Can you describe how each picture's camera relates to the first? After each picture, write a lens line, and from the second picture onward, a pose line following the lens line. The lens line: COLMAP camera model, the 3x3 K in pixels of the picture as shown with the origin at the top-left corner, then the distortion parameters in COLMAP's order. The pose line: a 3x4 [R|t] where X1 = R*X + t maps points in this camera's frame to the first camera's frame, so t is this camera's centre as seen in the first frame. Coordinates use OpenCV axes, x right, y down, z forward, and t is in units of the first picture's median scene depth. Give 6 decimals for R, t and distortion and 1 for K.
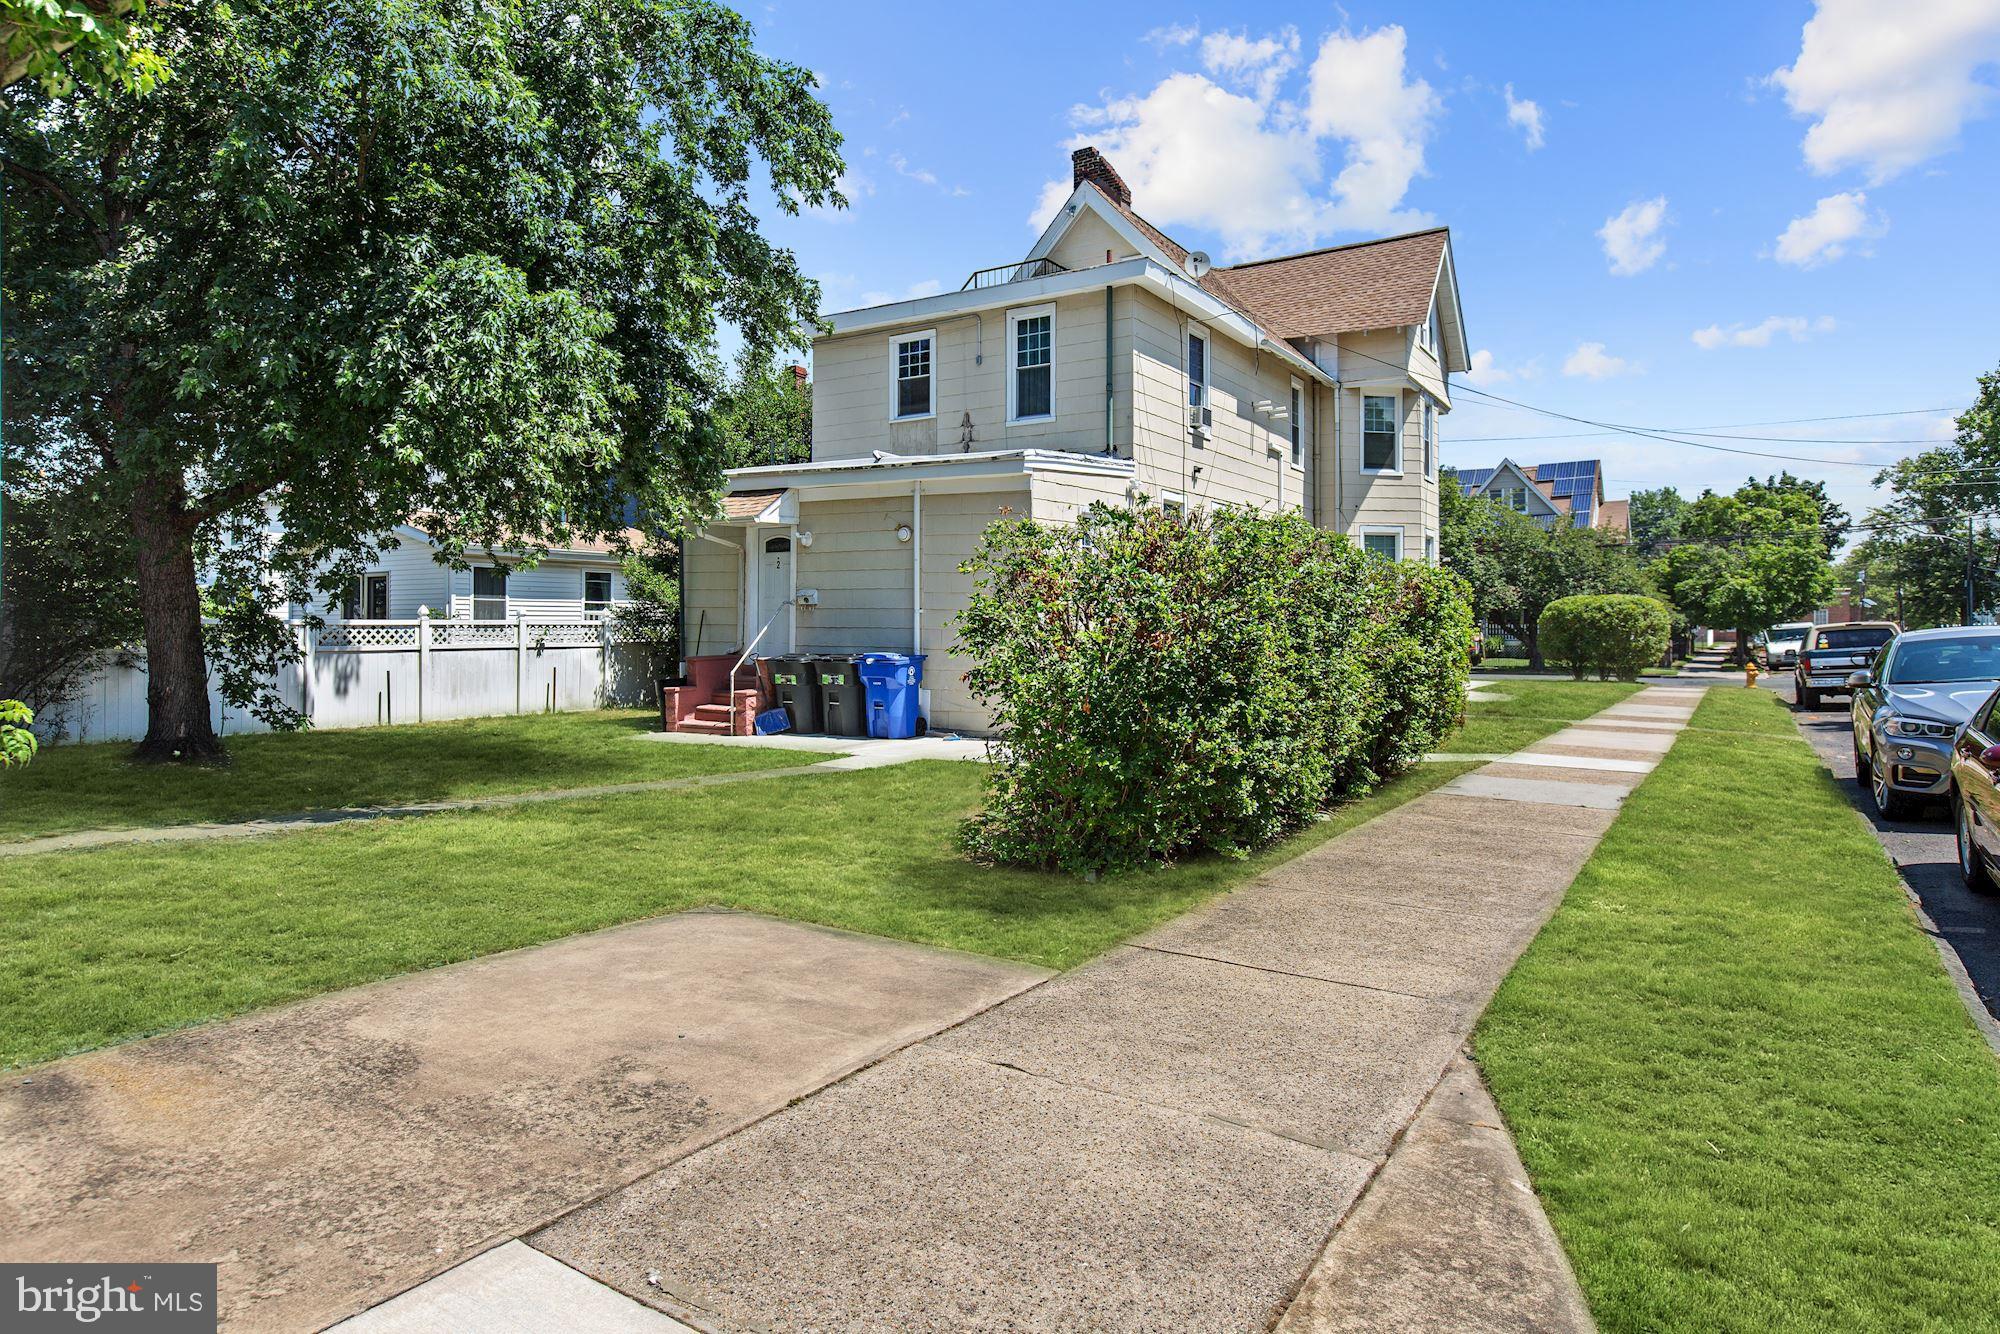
lens RADIAL K [[1177.3, 0, 994.4], [0, 1177.3, 620.3], [0, 0, 1]] dist [-0.015800, 0.002839]
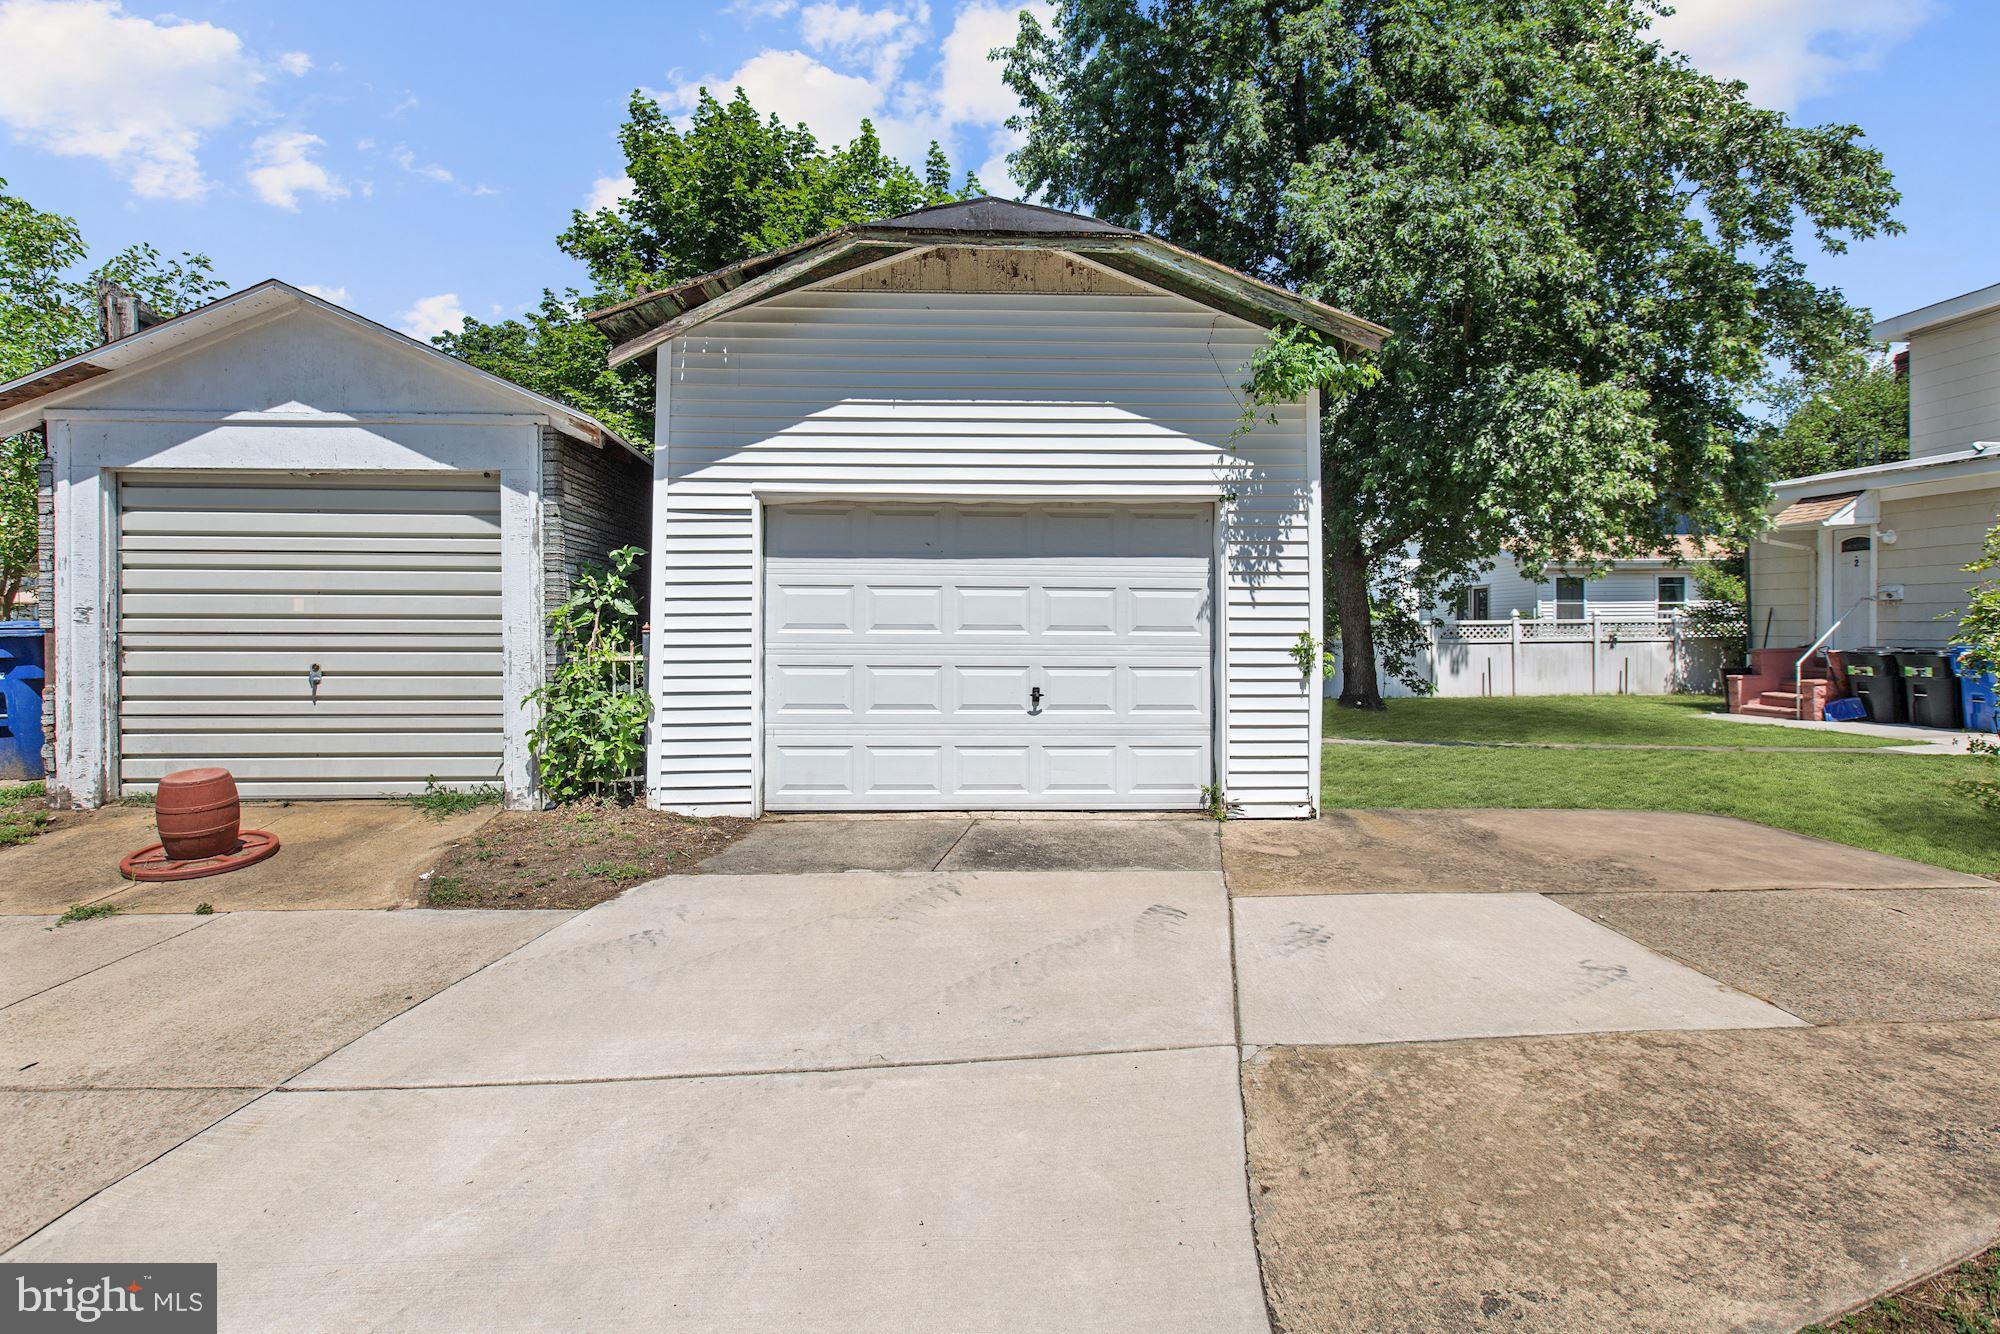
lens RADIAL K [[969.8, 0, 1002.0], [0, 969.8, 632.9], [0, 0, 1]] dist [0.001059, -0.001951]
pose [[0.585945, -0.003551, -0.810343, 0.077155], [0.012747, 0.999907, 0.004836, 0.001777], [0.810251, -0.013163, 0.585936, -0.141453]]
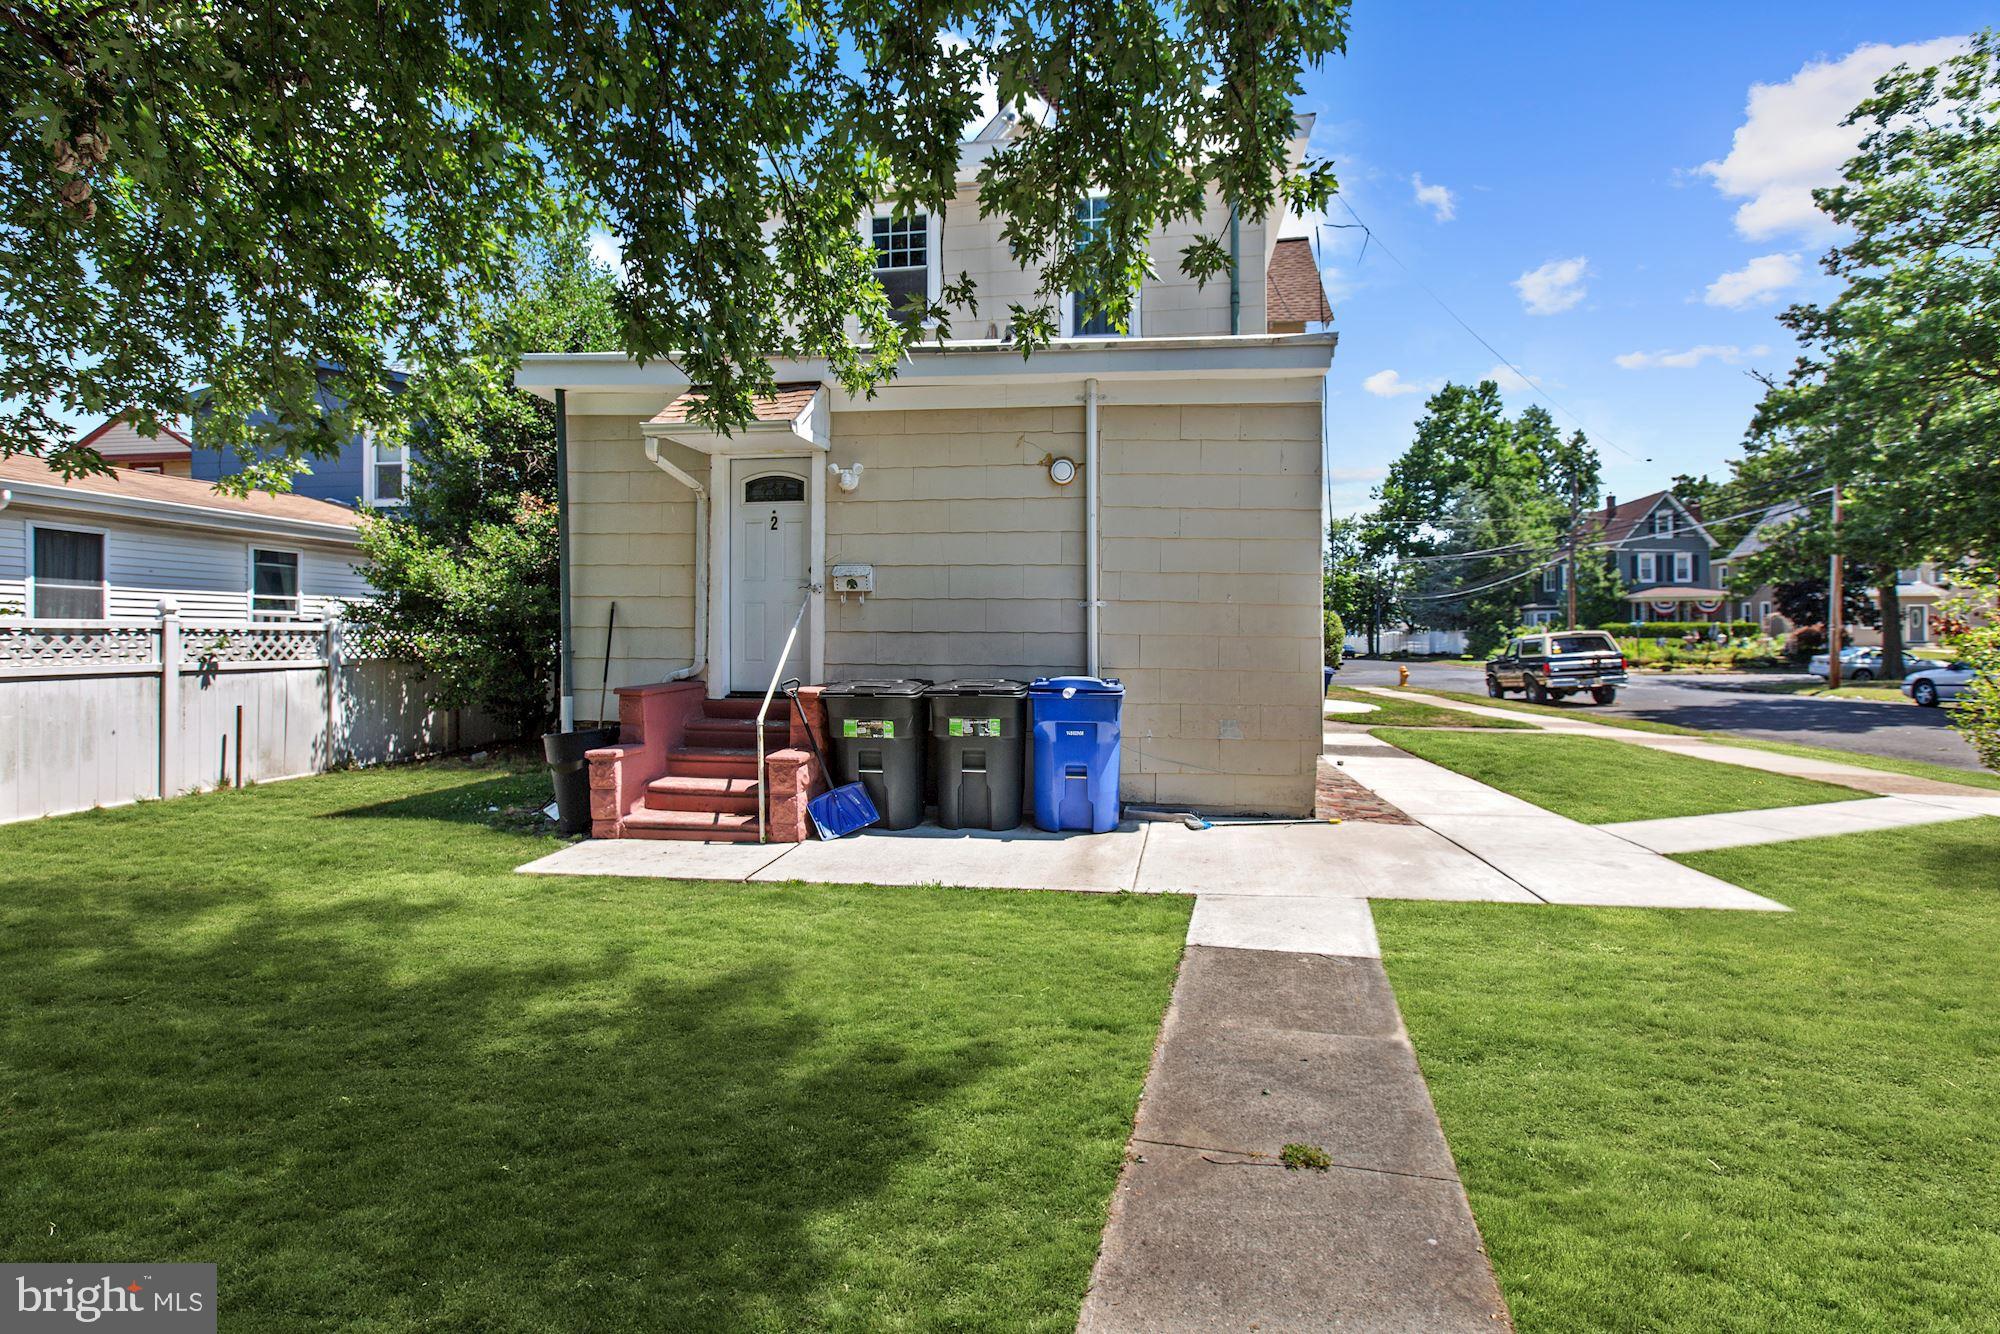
lens RADIAL K [[969.8, 0, 1002.0], [0, 969.8, 632.9], [0, 0, 1]] dist [0.001059, -0.001951]
pose [[0.919328, 0.001781, 0.393489, -0.288319], [-0.001295, 0.999998, -0.001502, 0.007315], [-0.393491, 0.000871, 0.919328, 0.563824]]
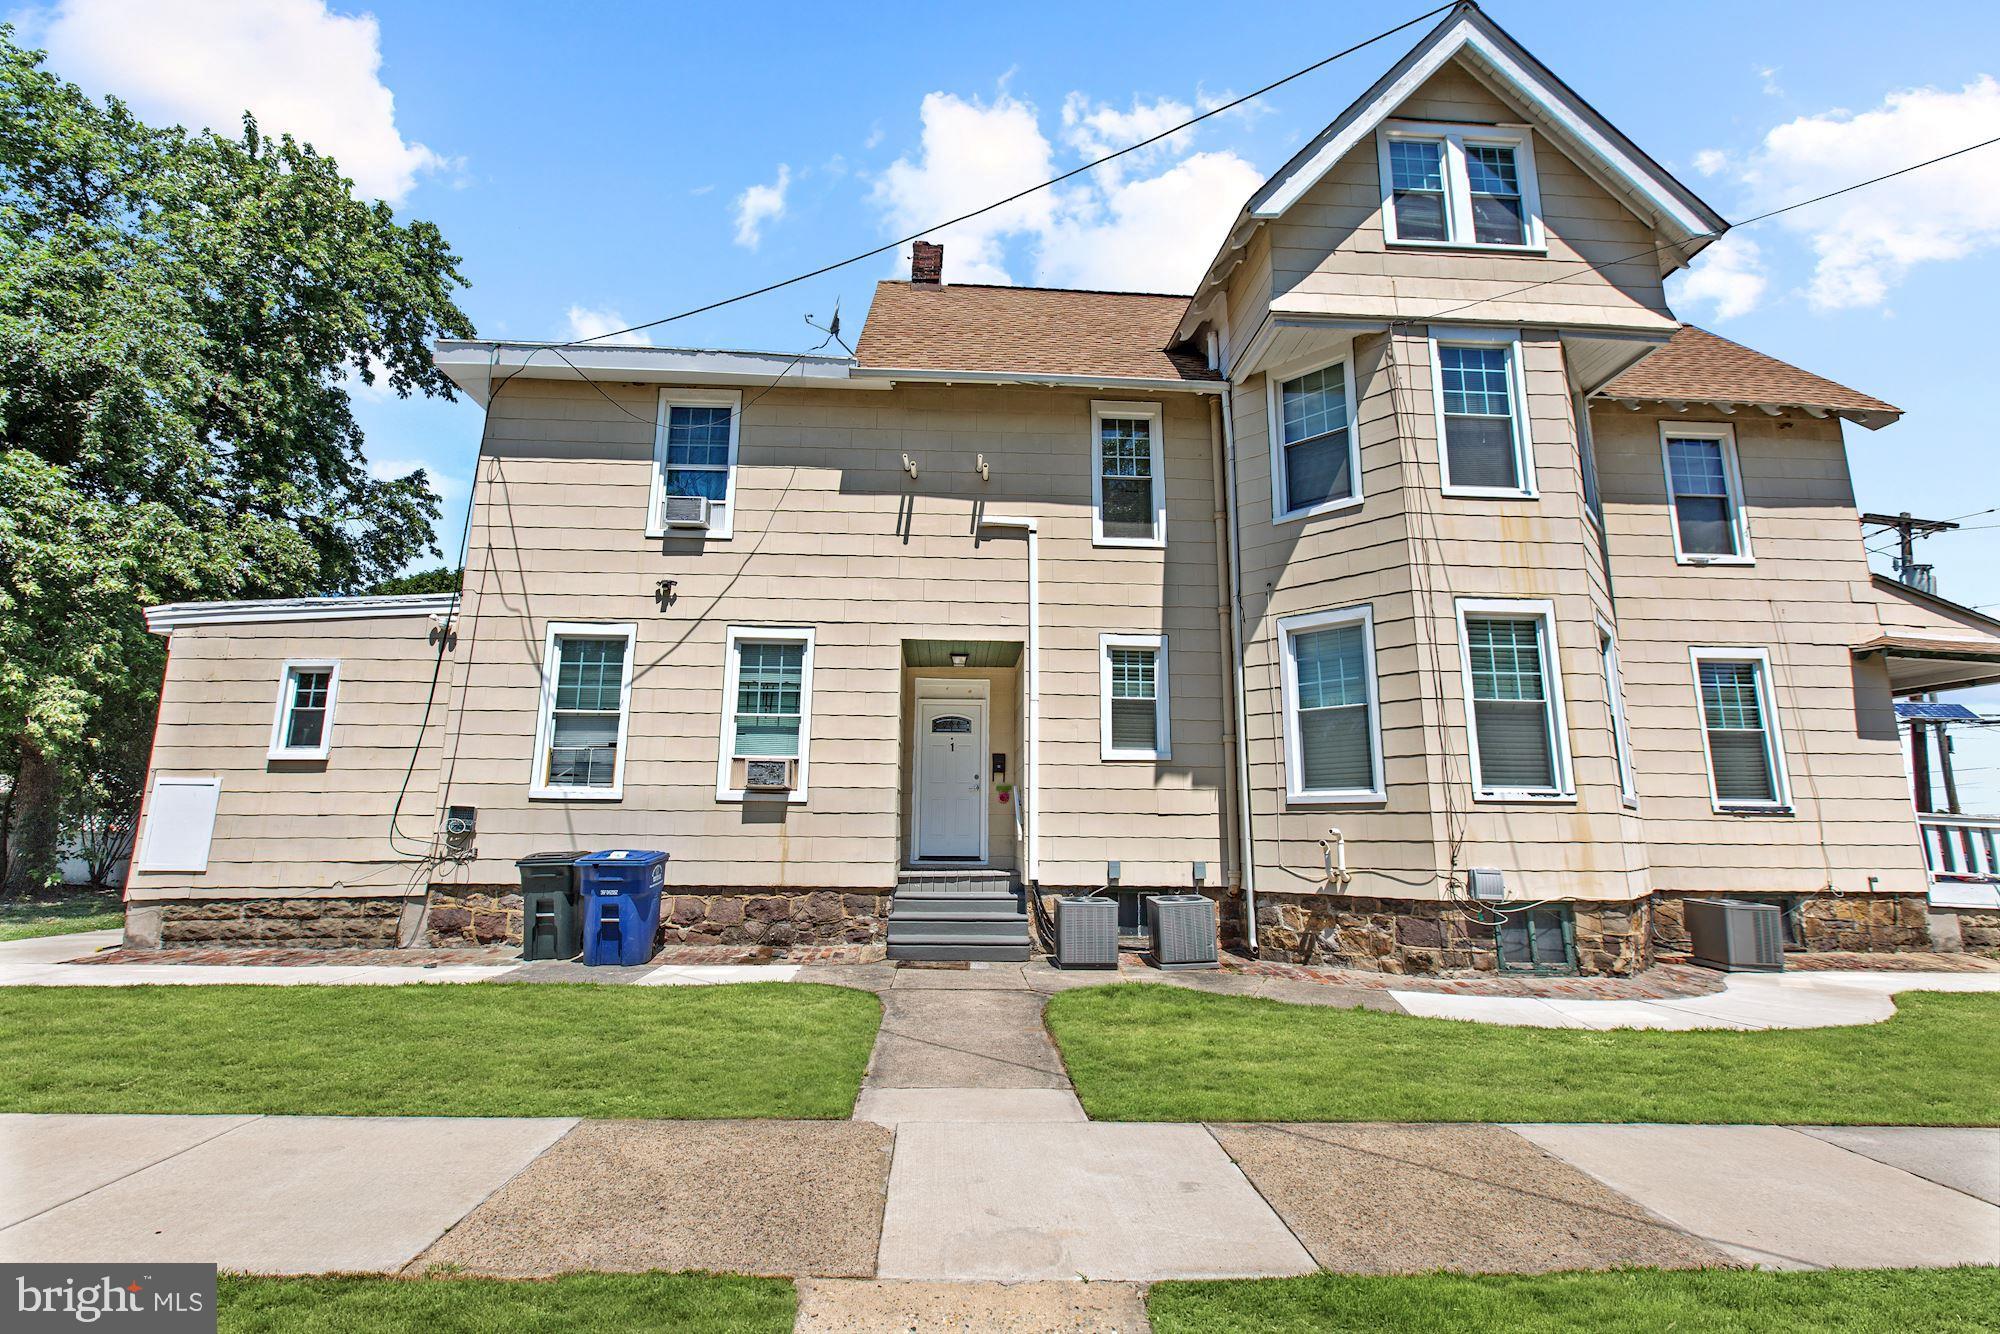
lens RADIAL K [[885.7, 0, 991.6], [0, 885.7, 655.9], [0, 0, 1]] dist [0.002074, 0.000067]
pose [[0.578948, -0.156618, -0.800181, 0.860630], [-0.003270, 0.980925, -0.194361, 0.017214], [0.815358, 0.115141, 0.567393, 1.069133]]
